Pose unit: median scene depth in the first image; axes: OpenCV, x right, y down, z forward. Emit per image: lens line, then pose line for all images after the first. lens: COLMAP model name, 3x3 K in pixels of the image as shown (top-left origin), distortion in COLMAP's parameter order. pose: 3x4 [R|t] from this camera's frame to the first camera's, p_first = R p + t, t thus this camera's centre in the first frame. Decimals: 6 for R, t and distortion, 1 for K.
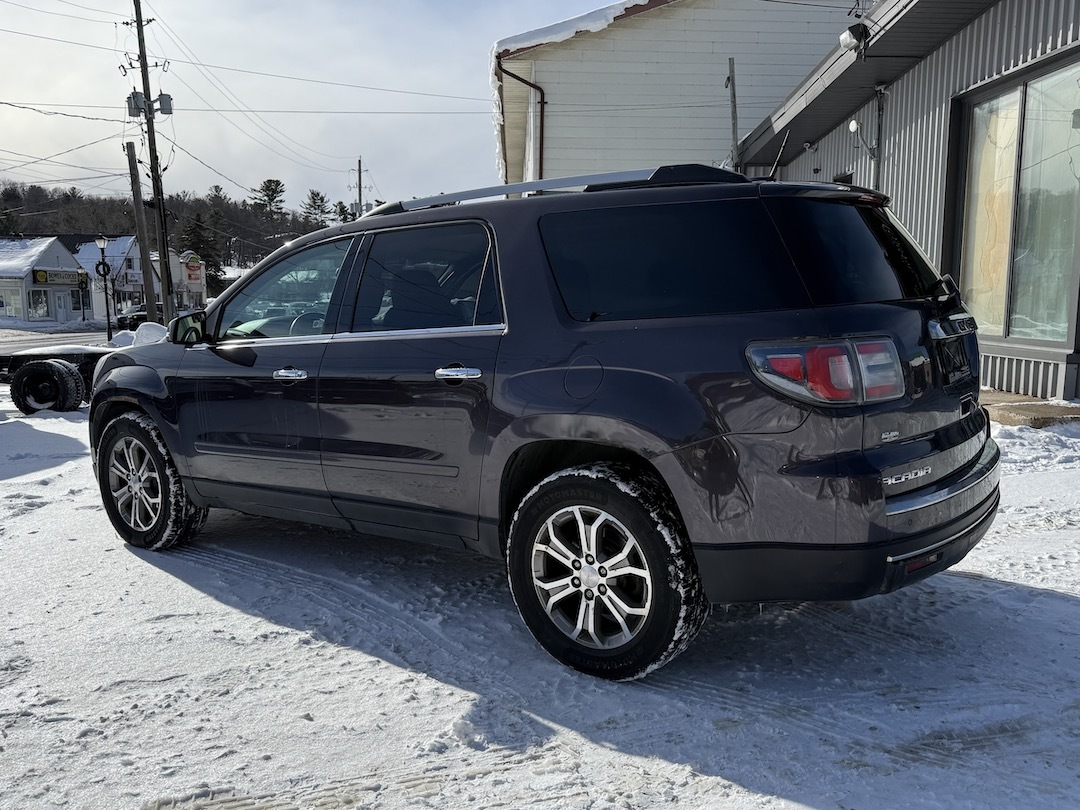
lens RADIAL K [[904.2, 0, 540.9], [0, 904.2, 401.4], [0, 0, 1]] dist [0.076763, -0.073877]
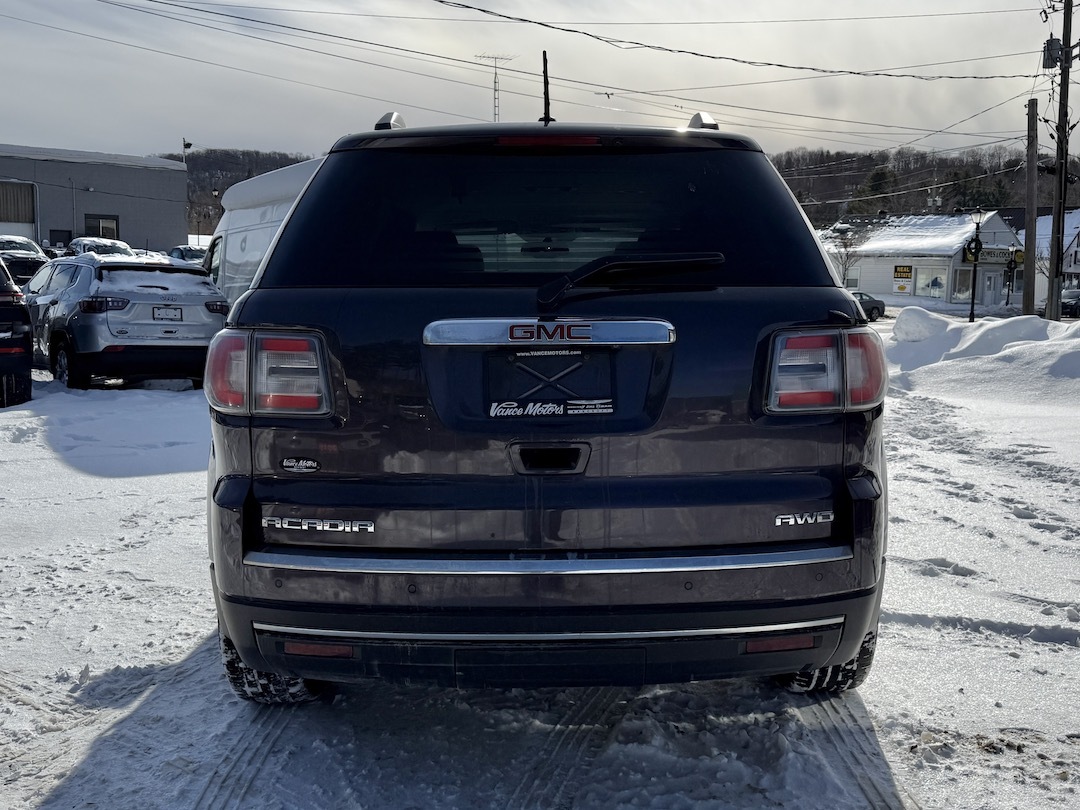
lens RADIAL K [[1042.5, 0, 495.2], [0, 1042.5, 361.5], [0, 0, 1]] dist [0.022344, 0.000000]
pose [[0.616192, 0.090743, -0.782351, 0.934951], [-0.117212, 0.992844, 0.022839, -0.069300], [0.778825, 0.077628, 0.622419, 0.480640]]
